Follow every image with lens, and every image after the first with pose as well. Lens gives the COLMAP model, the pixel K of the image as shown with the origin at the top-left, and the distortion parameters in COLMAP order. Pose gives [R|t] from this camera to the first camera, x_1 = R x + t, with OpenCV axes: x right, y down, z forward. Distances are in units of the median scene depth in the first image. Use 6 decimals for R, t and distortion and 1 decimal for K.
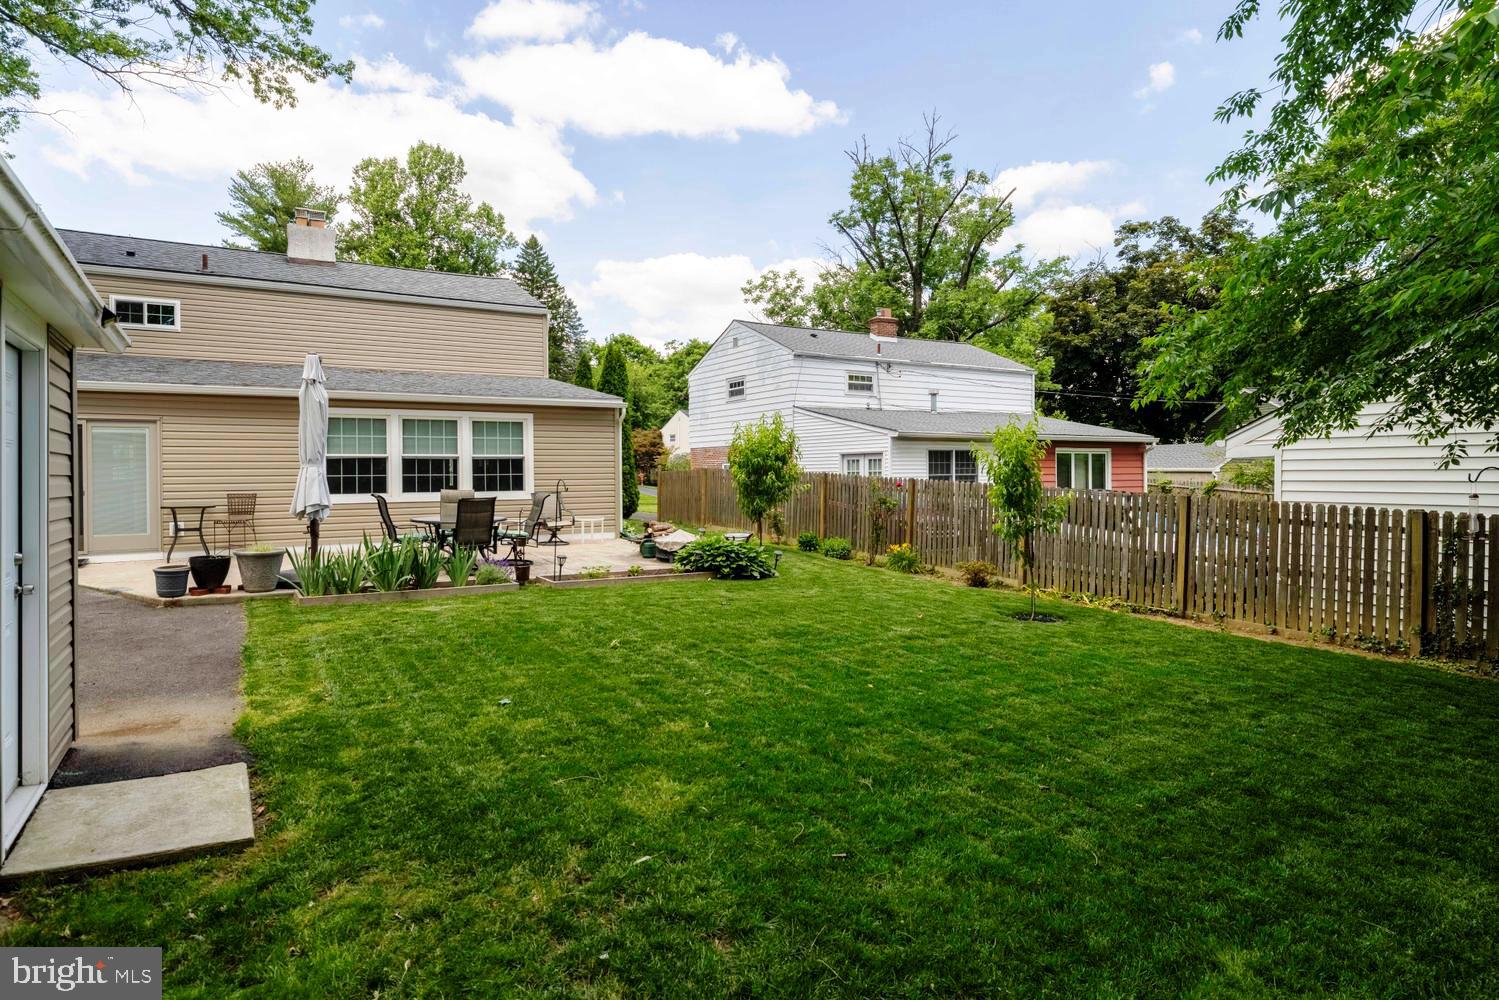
lens RADIAL K [[842.9, 0, 723.7], [0, 842.9, 475.6], [0, 0, 1]] dist [0.003569, -0.004111]
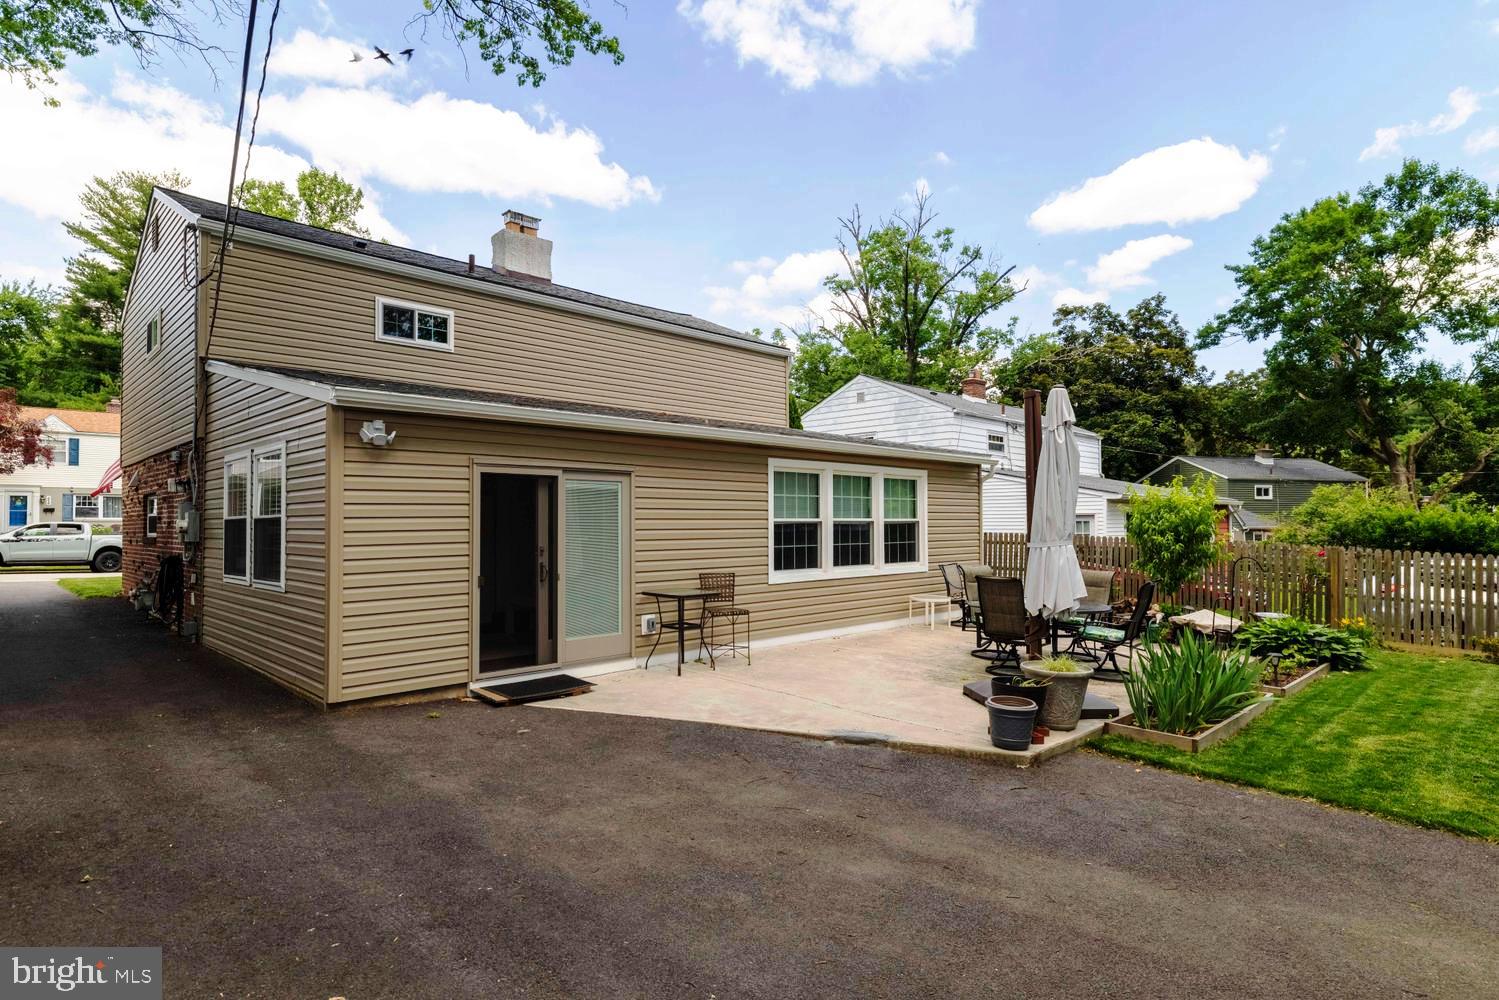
lens RADIAL K [[790.8, 0, 726.8], [0, 790.8, 510.0], [0, 0, 1]] dist [0.002801, -0.004577]
pose [[0.972267, 0.009656, 0.233675, -0.409030], [-0.005167, 0.999790, -0.019816, -0.011209], [-0.233818, 0.018059, 0.972113, 0.180493]]
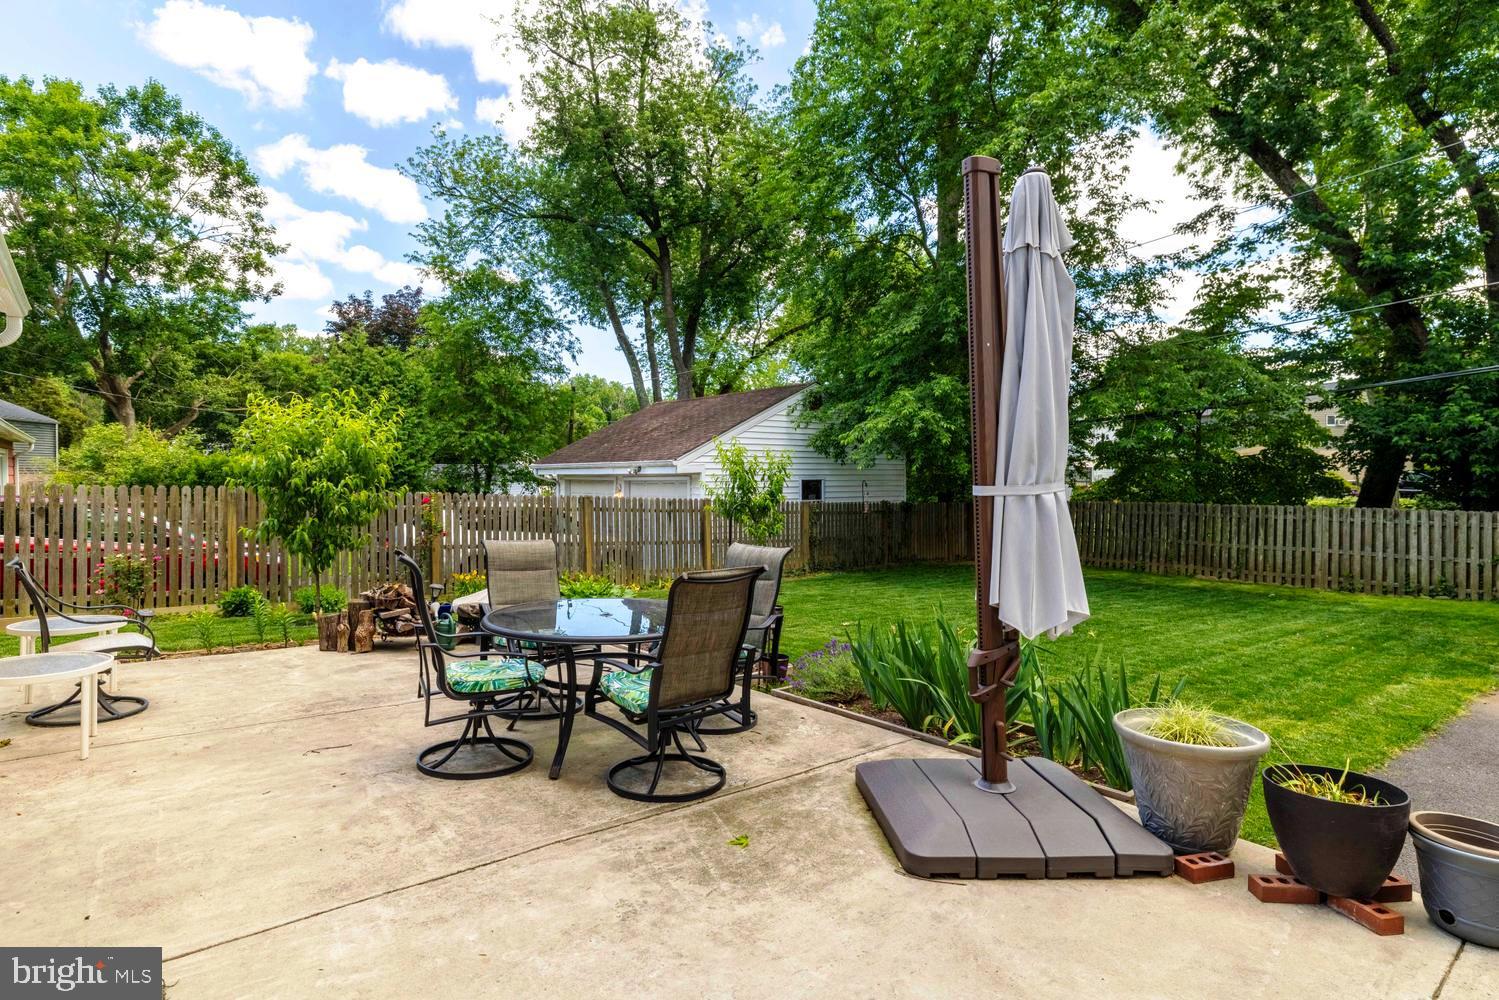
lens RADIAL K [[790.8, 0, 698.6], [0, 790.8, 495.3], [0, 0, 1]] dist [0.002801, -0.004577]
pose [[-0.143610, -0.022827, 0.989371, -0.355550], [0.004411, 0.999709, 0.023706, -0.007211], [-0.989625, 0.007769, -0.143468, 0.533601]]
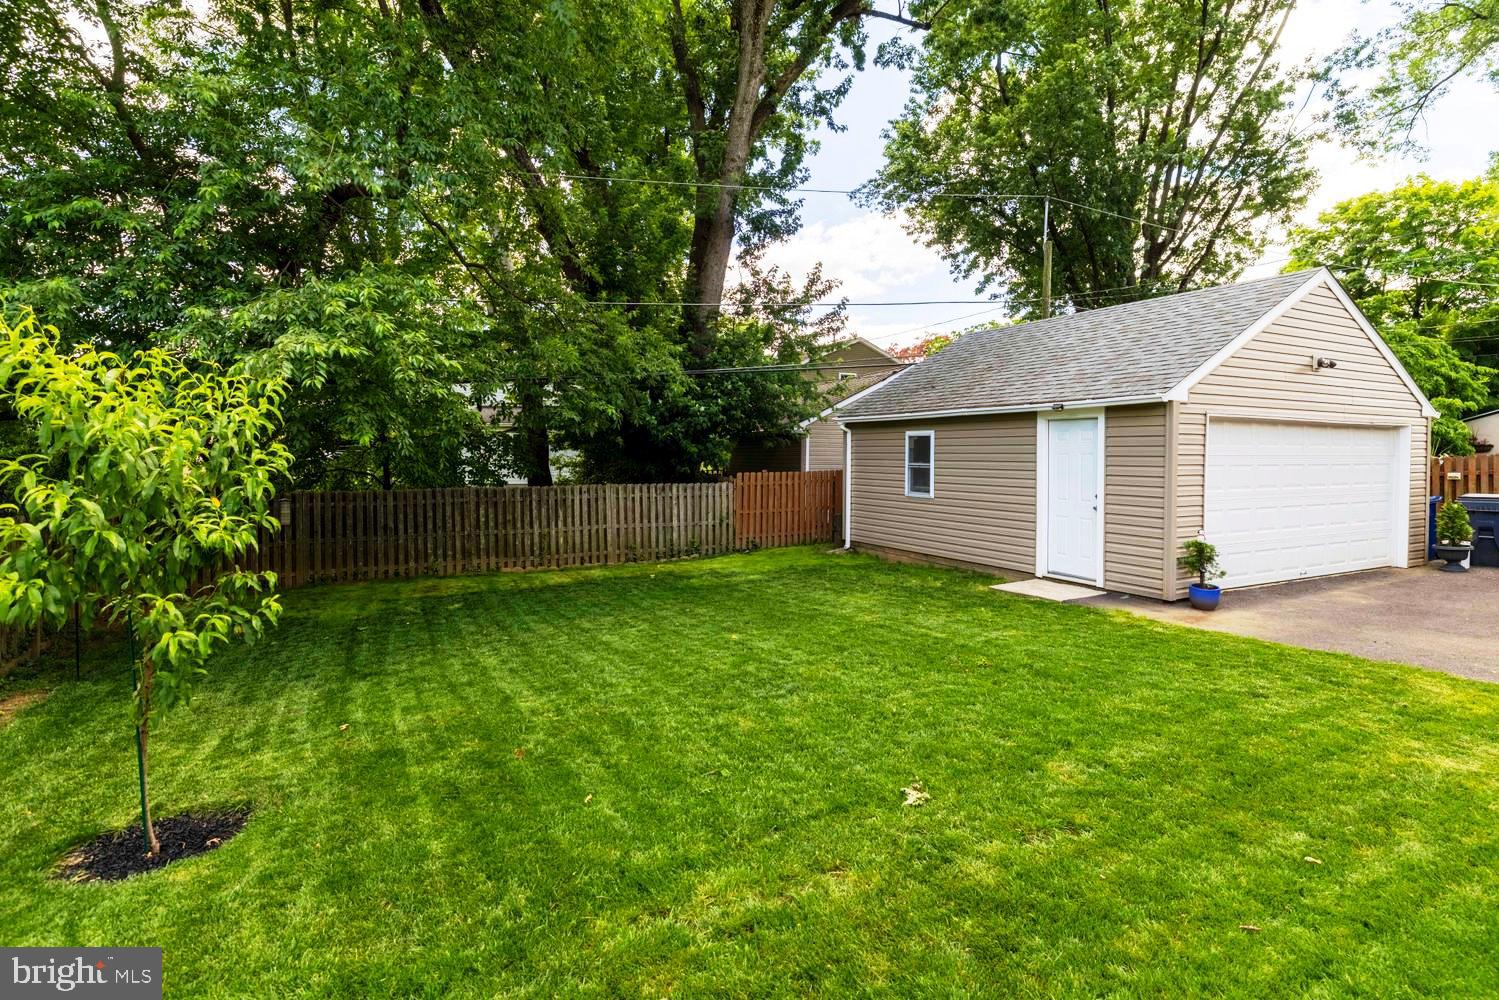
lens RADIAL K [[746.3, 0, 731.0], [0, 746.3, 461.9], [0, 0, 1]] dist [-0.004415, 0.000762]
pose [[-0.999089, 0.003140, 0.042564, 0.035773], [0.003718, 0.999902, 0.013511, -0.007754], [-0.042517, 0.013657, -0.999002, 0.564192]]
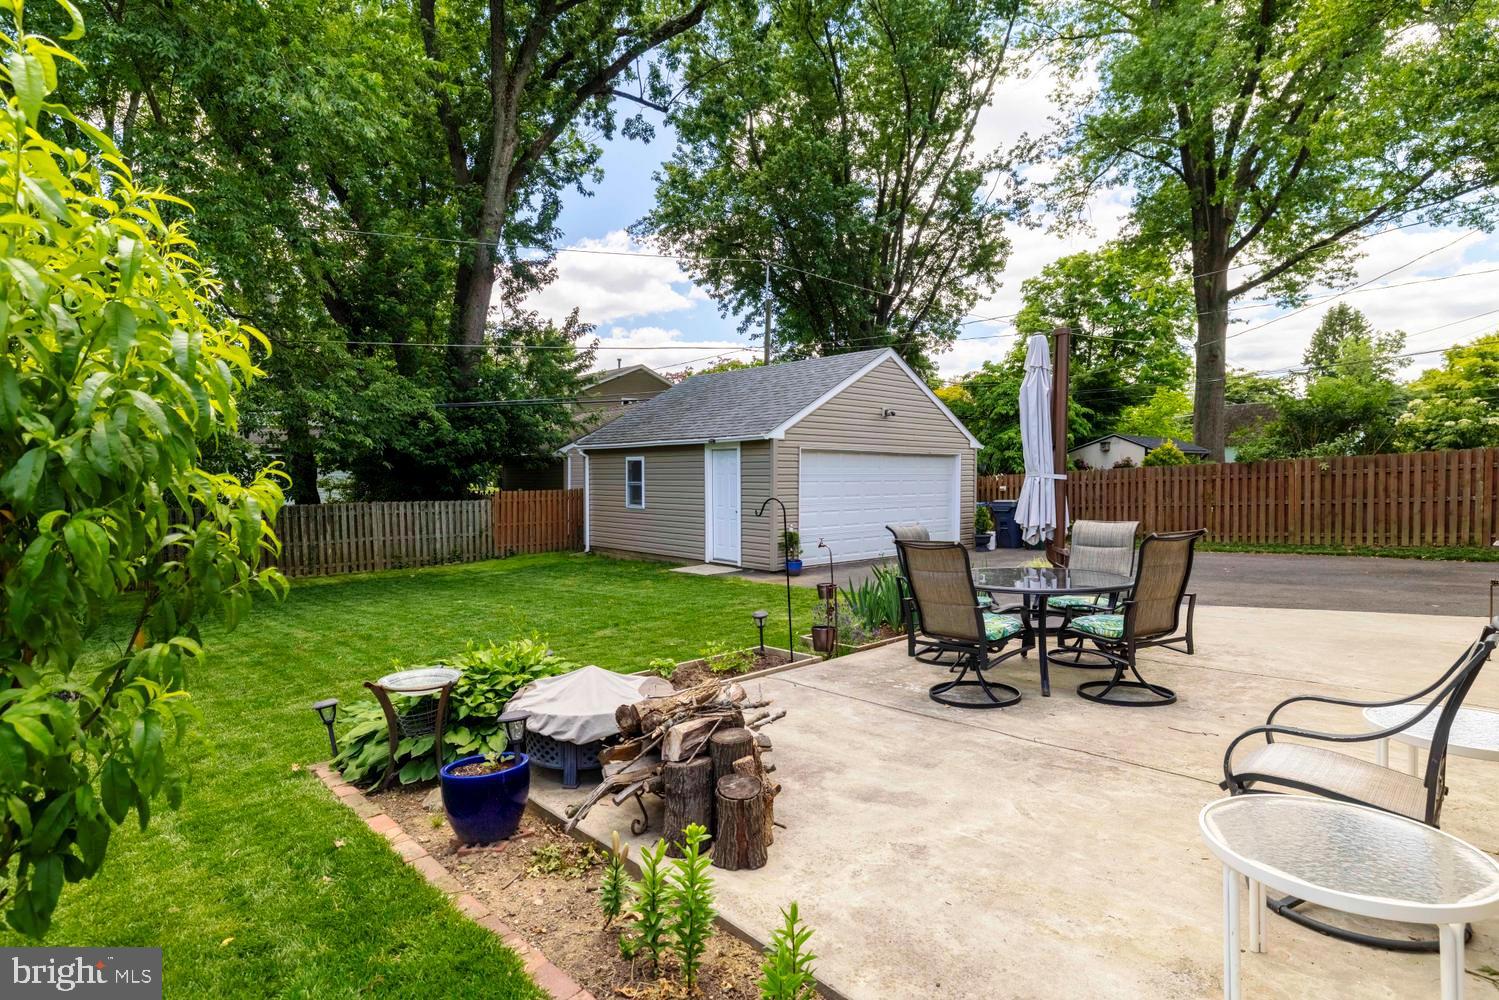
lens RADIAL K [[790.8, 0, 756.8], [0, 790.8, 509.6], [0, 0, 1]] dist [0.002801, -0.004577]
pose [[-0.975085, 0.017281, -0.221159, -0.020602], [0.006906, 0.998843, 0.047599, -0.007597], [0.221725, 0.044885, -0.974076, 0.751320]]
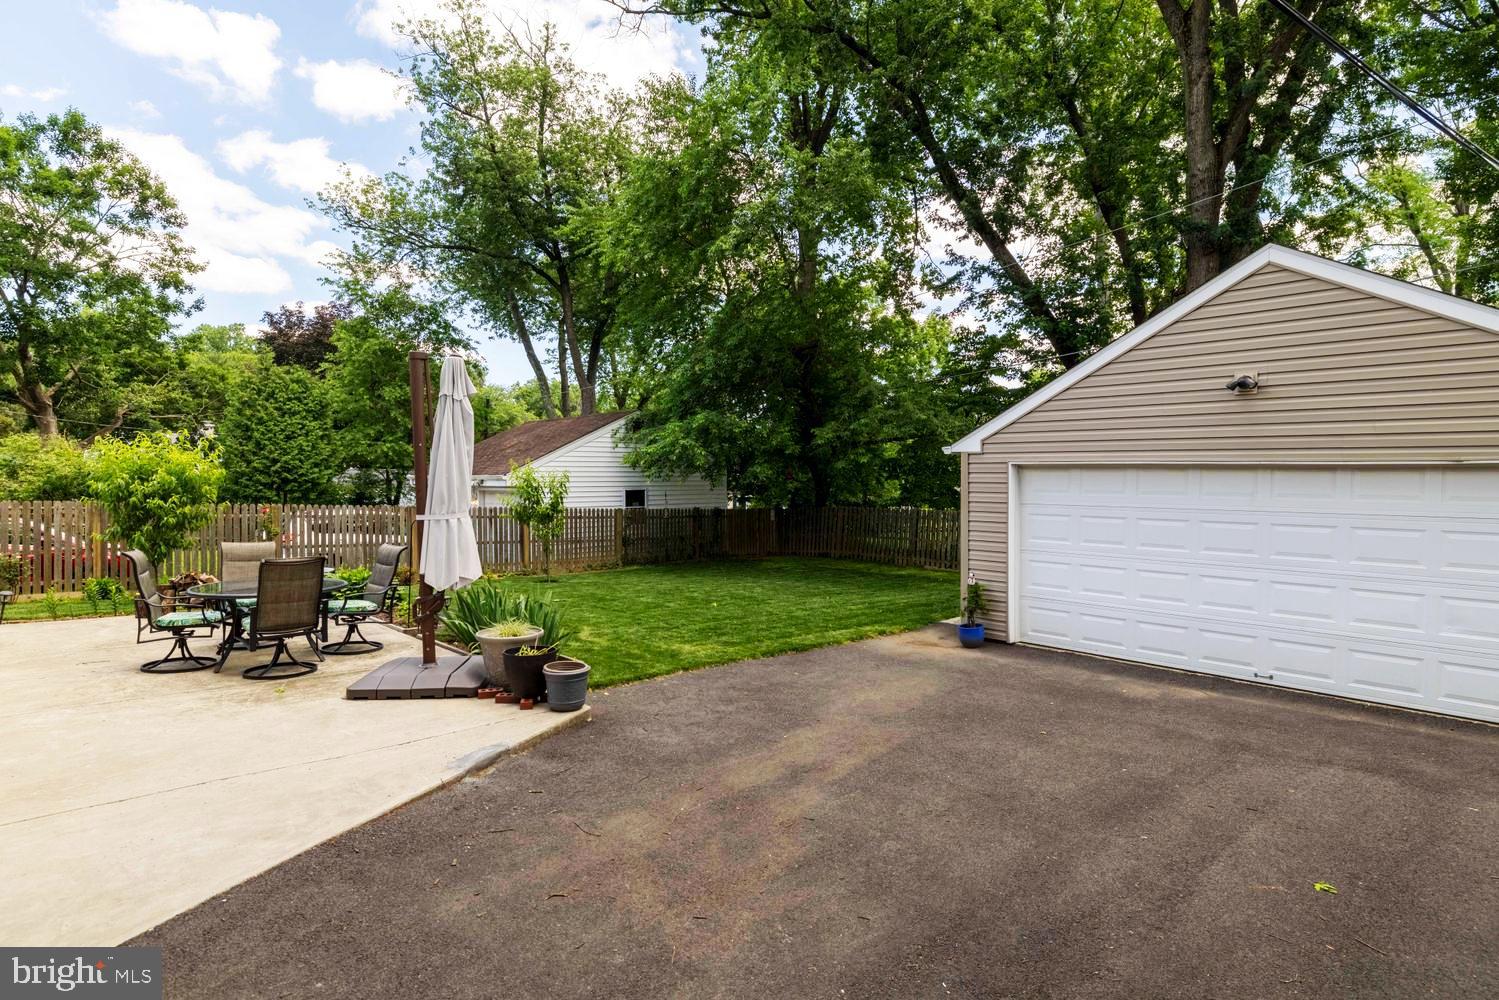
lens RADIAL K [[790.8, 0, 741.1], [0, 790.8, 493.6], [0, 0, 1]] dist [0.002801, -0.004577]
pose [[-0.220896, -0.021491, 0.975060, -0.531907], [0.002397, 0.999742, 0.022578, -0.019231], [-0.975294, 0.007325, -0.220788, 0.406984]]
